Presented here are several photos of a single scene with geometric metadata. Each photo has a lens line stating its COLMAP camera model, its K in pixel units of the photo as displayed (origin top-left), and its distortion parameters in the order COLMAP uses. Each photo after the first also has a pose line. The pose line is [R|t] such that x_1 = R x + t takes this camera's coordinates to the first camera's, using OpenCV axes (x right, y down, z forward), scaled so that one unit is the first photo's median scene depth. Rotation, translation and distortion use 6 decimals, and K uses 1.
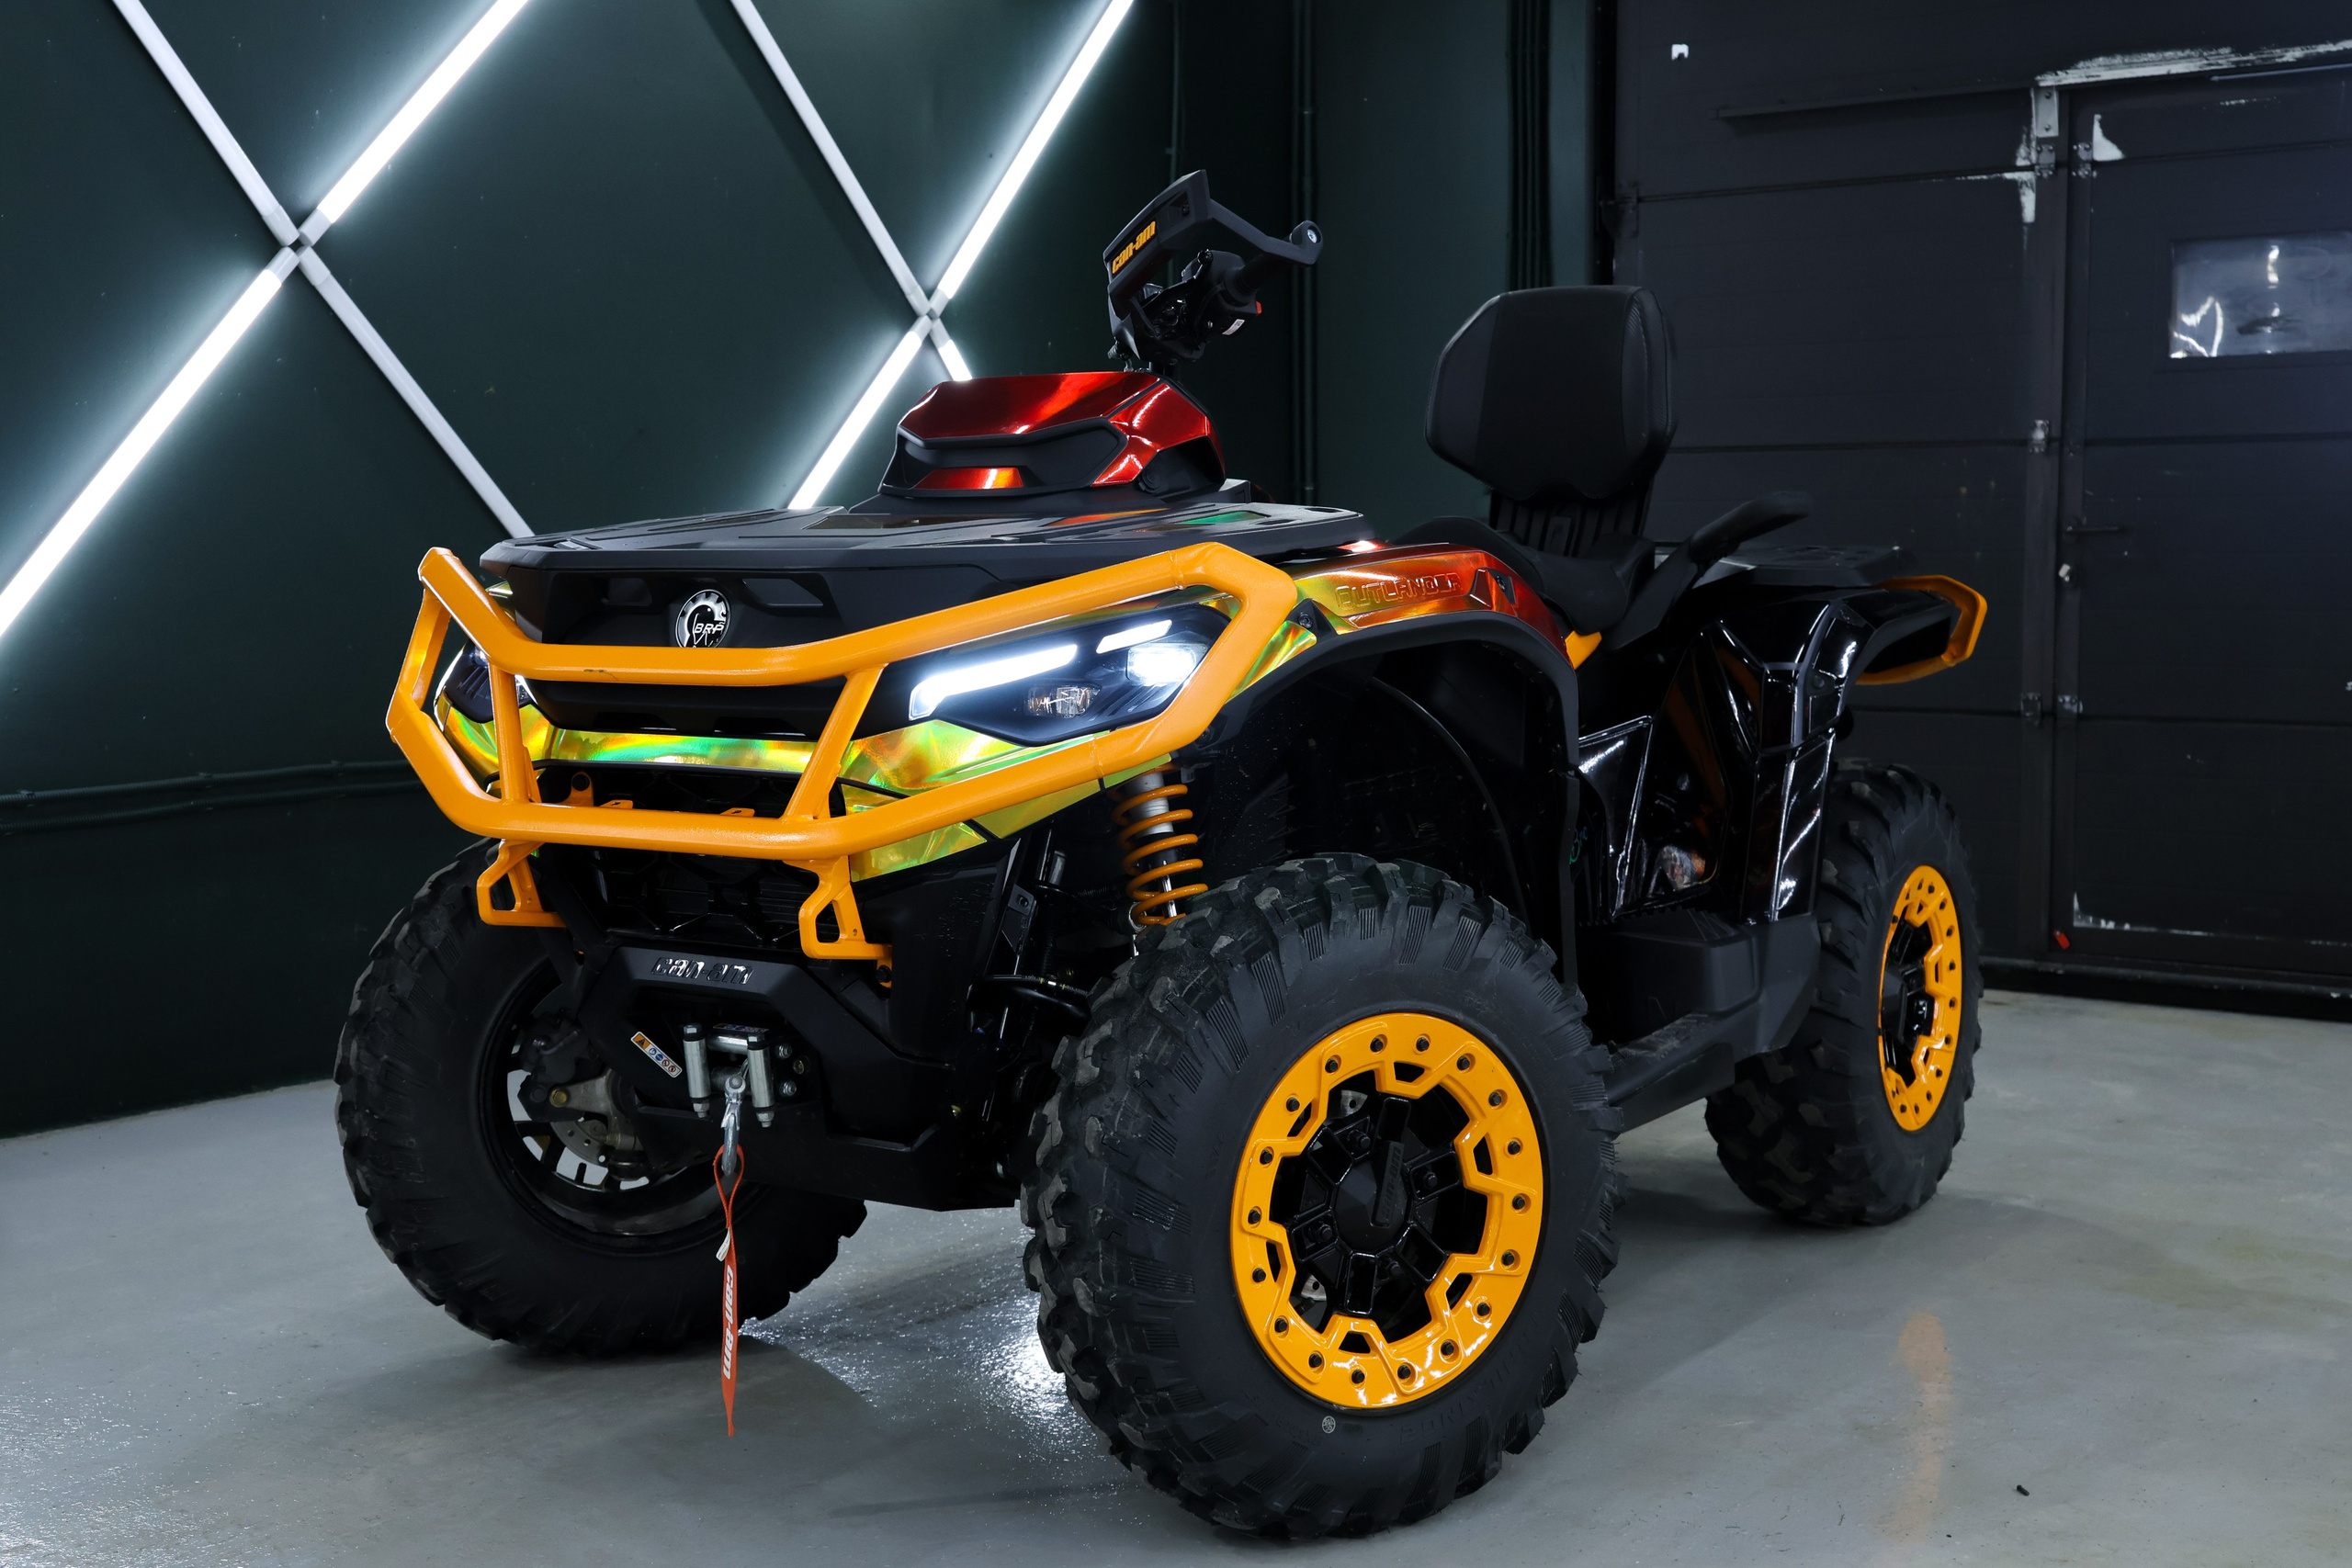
lens RADIAL K [[3010.0, 0, 1176.0], [0, 3010.0, 784.0], [0, 0, 1]] dist [-0.005832, -0.041057]
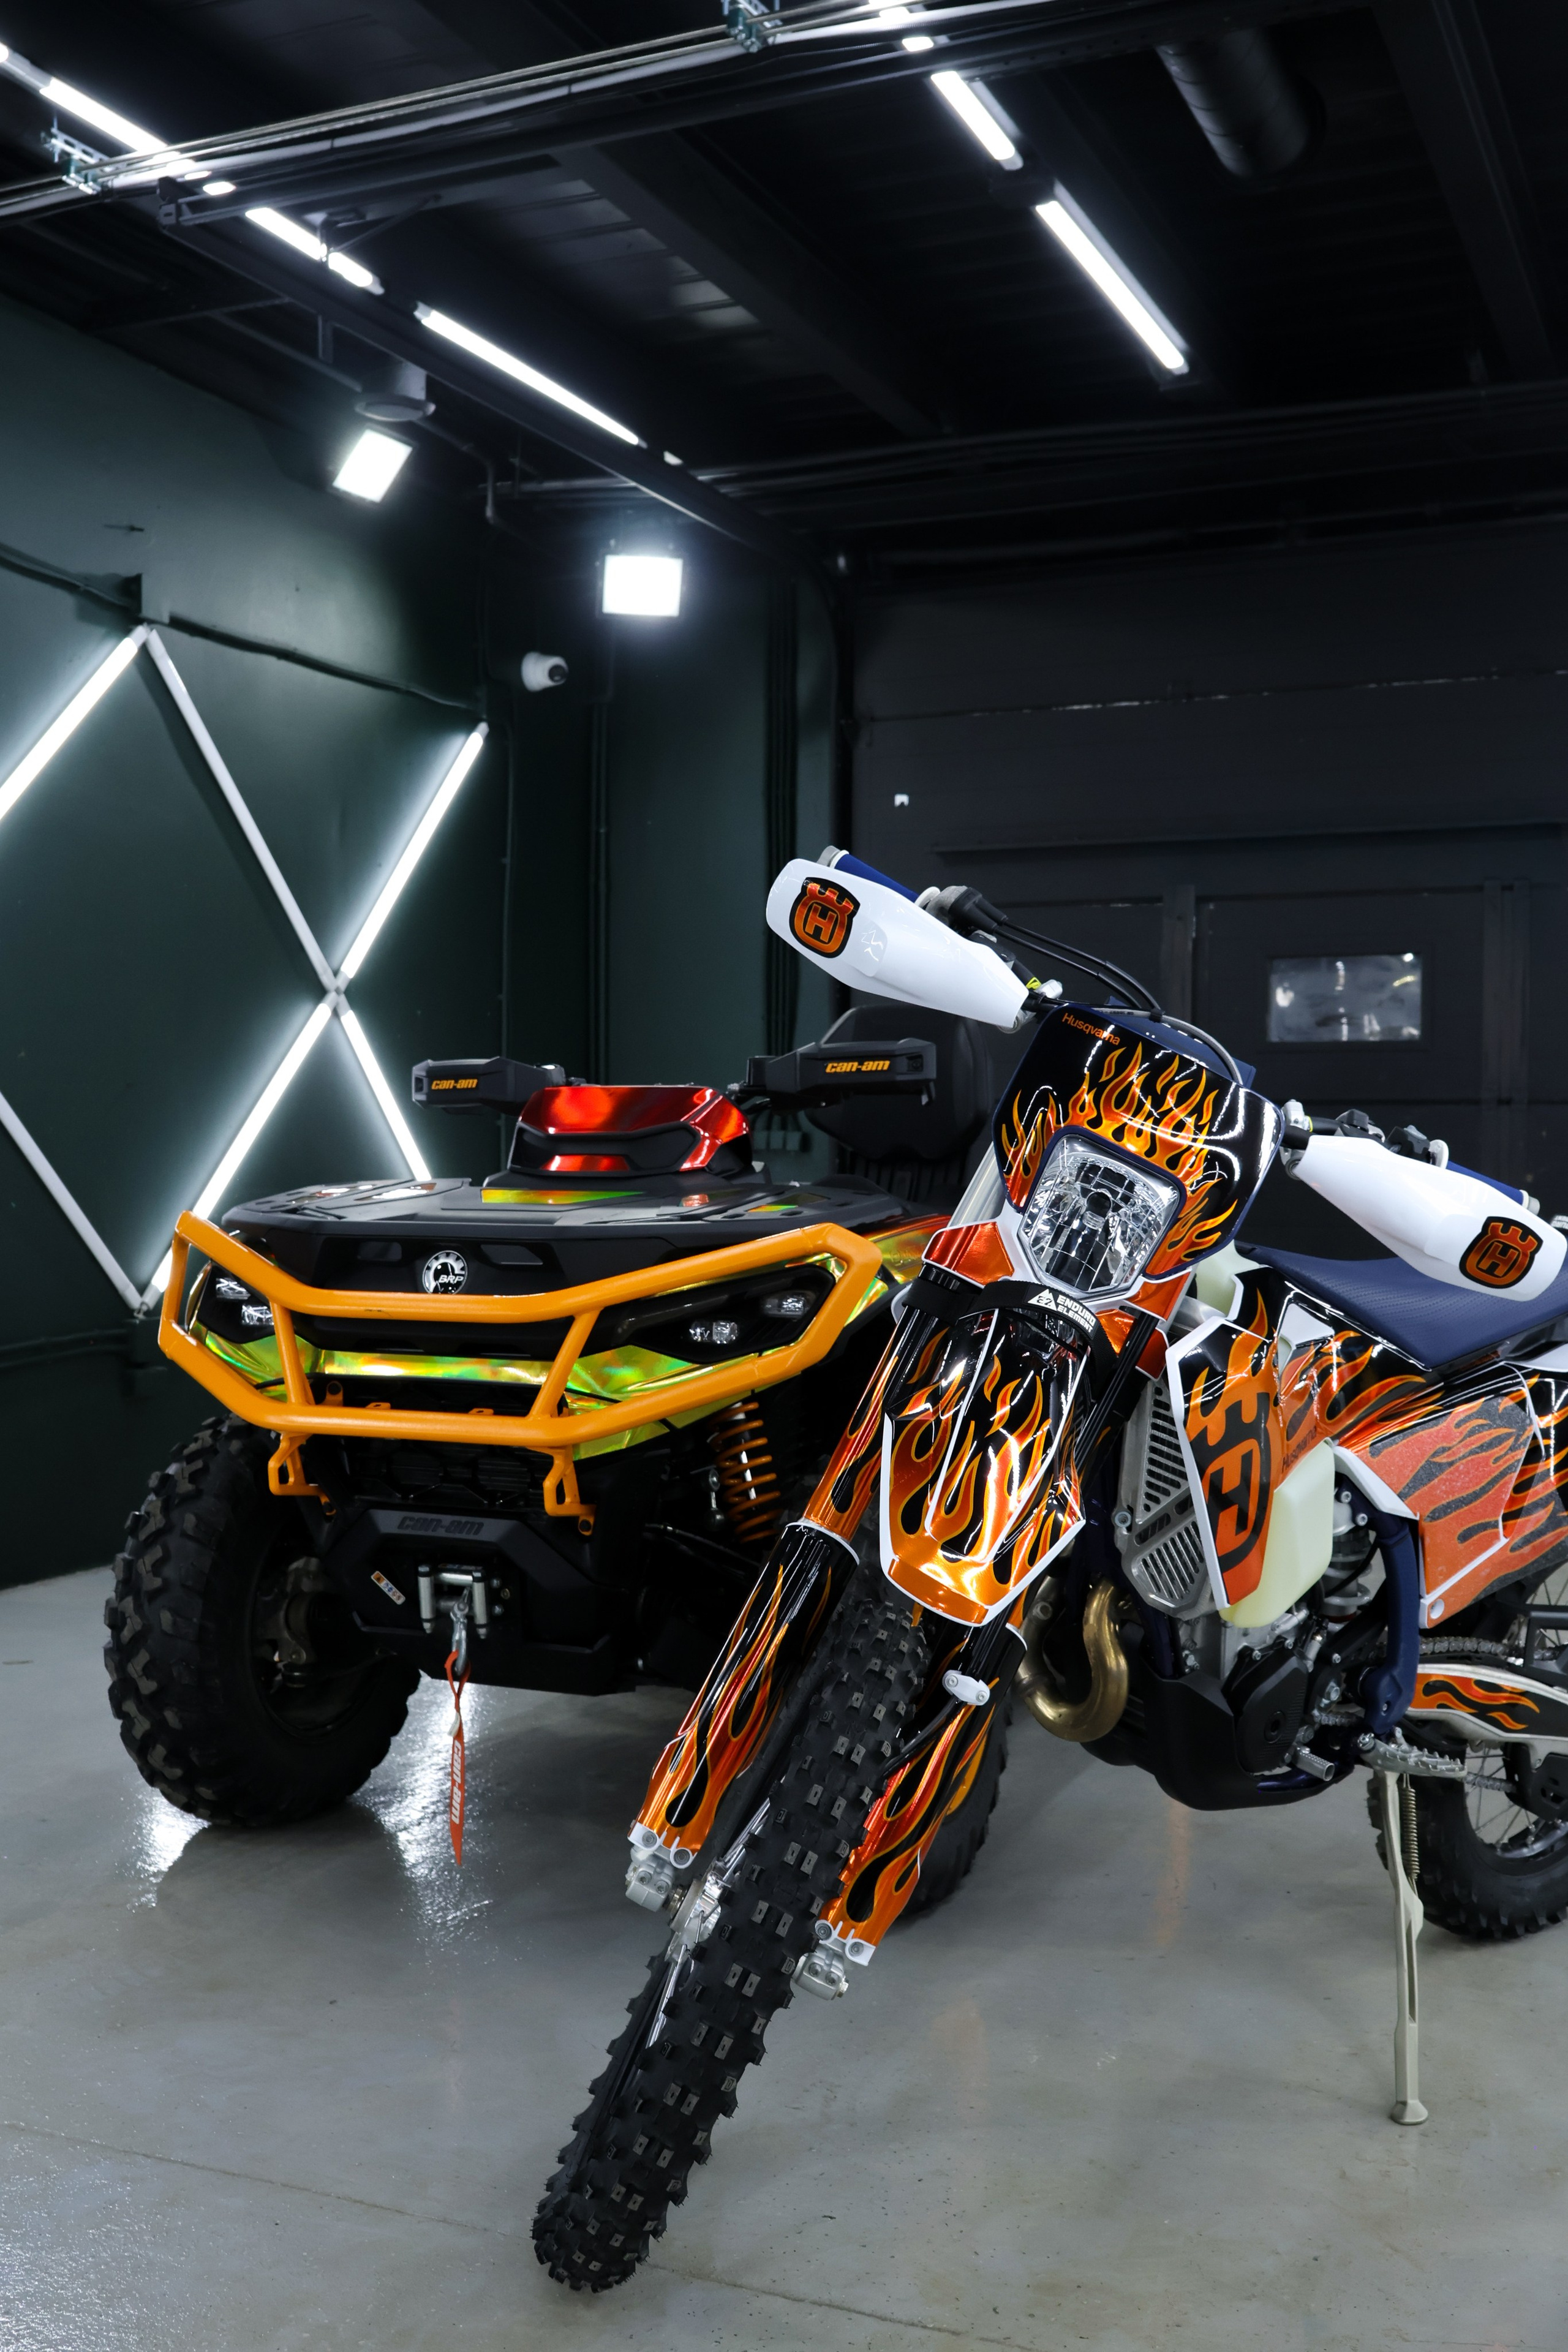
lens RADIAL K [[2613.8, 0, 784.0], [0, 2613.8, 1176.0], [0, 0, 1]] dist [-0.012750, 0.016767]
pose [[0.979092, 0.005495, 0.203344, -0.243145], [0.006422, 0.998302, -0.057895, -0.027526], [-0.203317, 0.057991, 0.977394, -0.211837]]
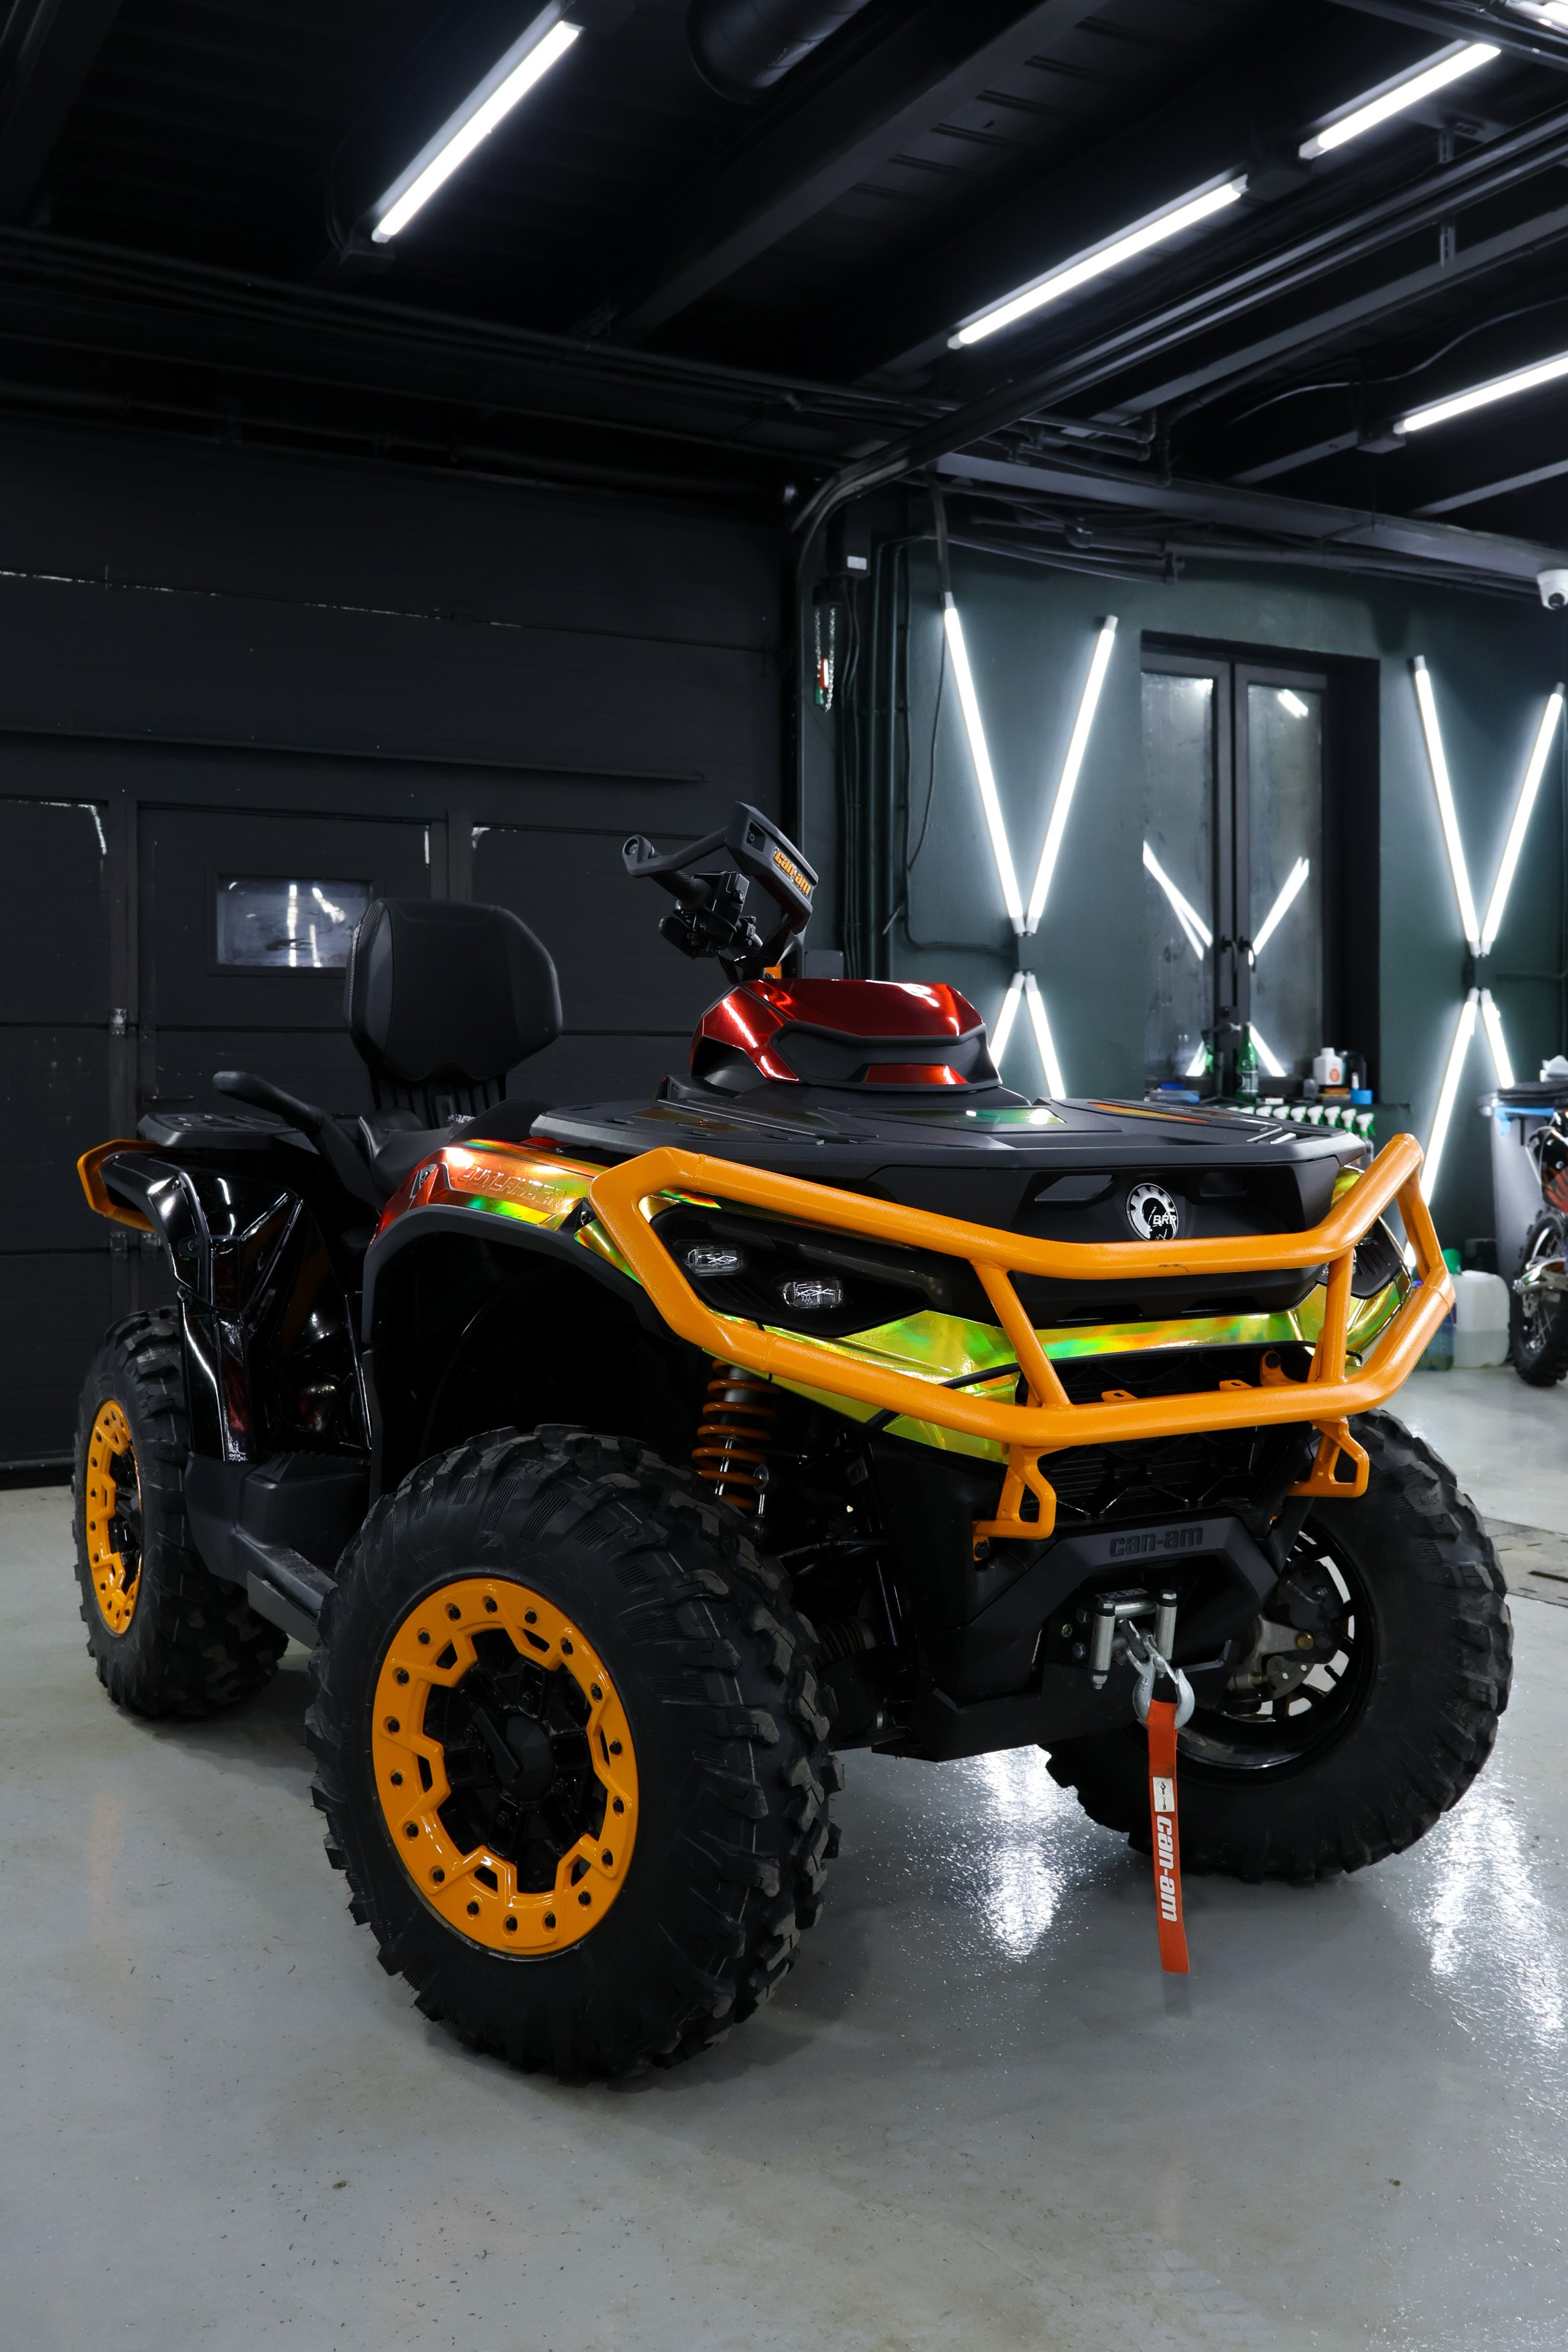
lens RADIAL K [[2279.4, 0, 784.0], [0, 2279.4, 1176.0], [0, 0, 1]] dist [-0.012791, -0.006248]
pose [[0.398752, -0.029820, 0.916574, -0.921345], [0.066804, 0.997760, 0.003399, -0.076558], [-0.914622, 0.059875, 0.399851, 0.775810]]
